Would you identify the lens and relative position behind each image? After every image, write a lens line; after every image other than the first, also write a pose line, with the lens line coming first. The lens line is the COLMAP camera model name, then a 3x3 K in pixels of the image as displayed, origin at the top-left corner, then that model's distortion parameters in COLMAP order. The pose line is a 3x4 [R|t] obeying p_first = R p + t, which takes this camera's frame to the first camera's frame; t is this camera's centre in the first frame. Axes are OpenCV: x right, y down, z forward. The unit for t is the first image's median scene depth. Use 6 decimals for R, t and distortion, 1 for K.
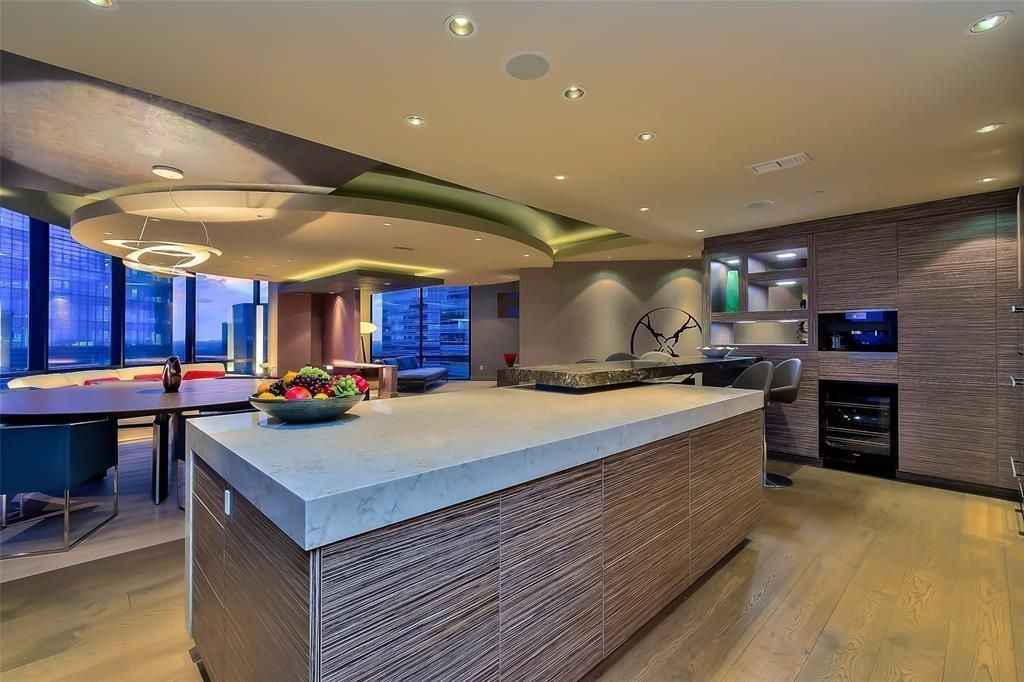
lens RADIAL K [[457.1, 0, 516.8], [0, 457.1, 335.8], [0, 0, 1]] dist [0.003111, -0.001149]
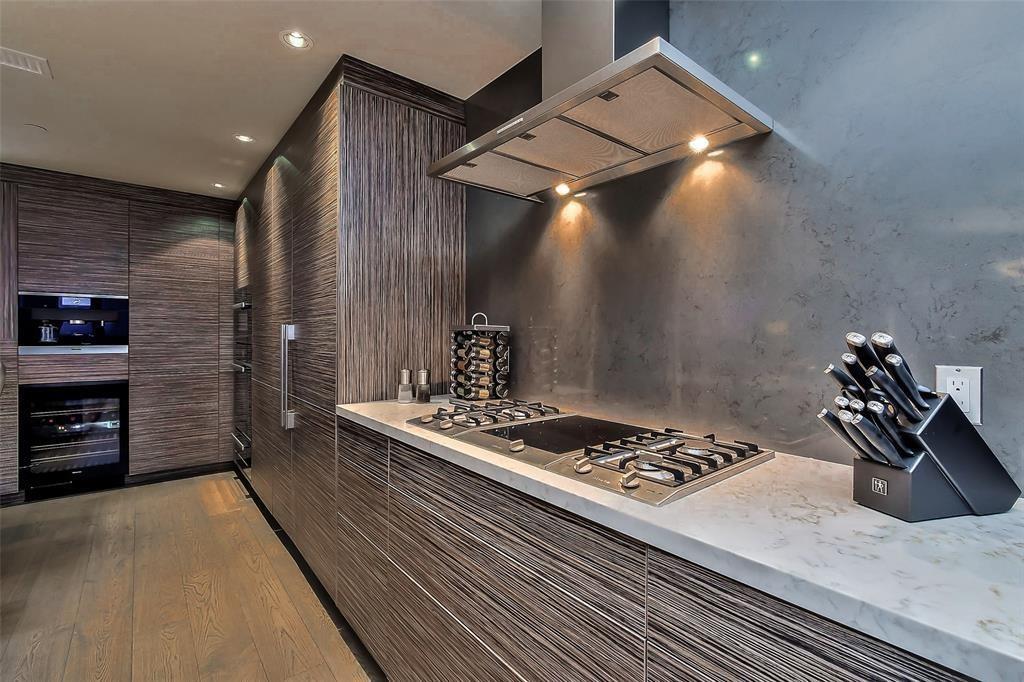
lens RADIAL K [[457.1, 0, 518.8], [0, 457.1, 335.7], [0, 0, 1]] dist [0.003111, -0.001149]
pose [[0.077365, -0.004970, 0.996990, -0.007573], [-0.012248, 0.999907, 0.005935, 0.002791], [-0.996928, -0.012670, 0.077297, 0.160042]]
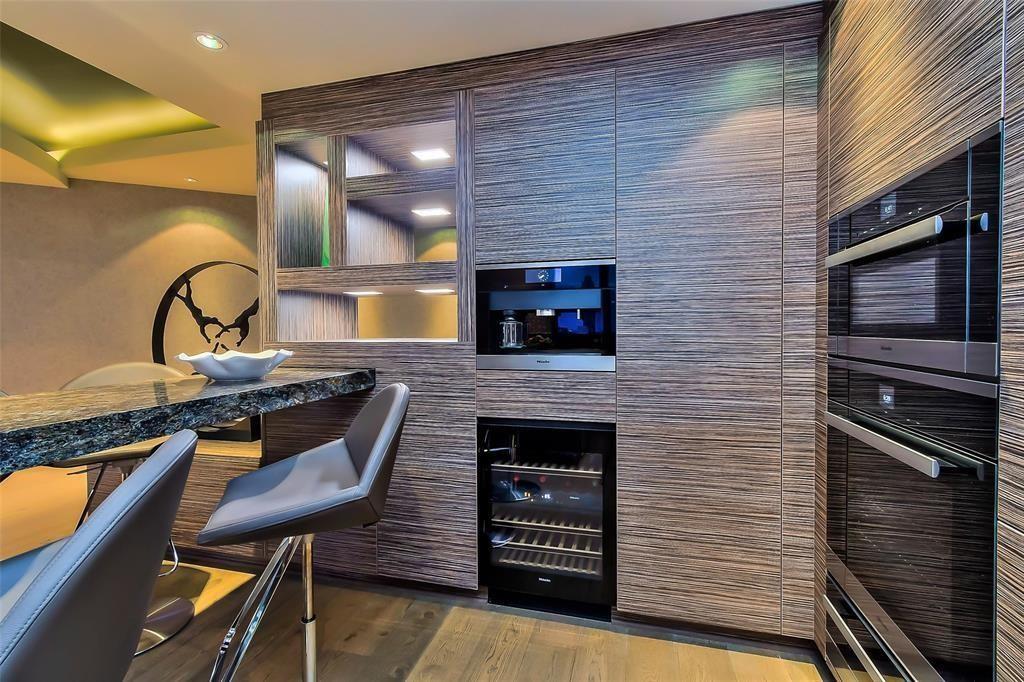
lens RADIAL K [[457.1, 0, 515.5], [0, 457.1, 337.2], [0, 0, 1]] dist [0.003111, -0.001149]
pose [[0.858936, -0.020251, 0.511683, 0.497435], [0.005049, 0.999504, 0.031083, 0.003096], [-0.512058, -0.024115, 0.858612, 0.640693]]
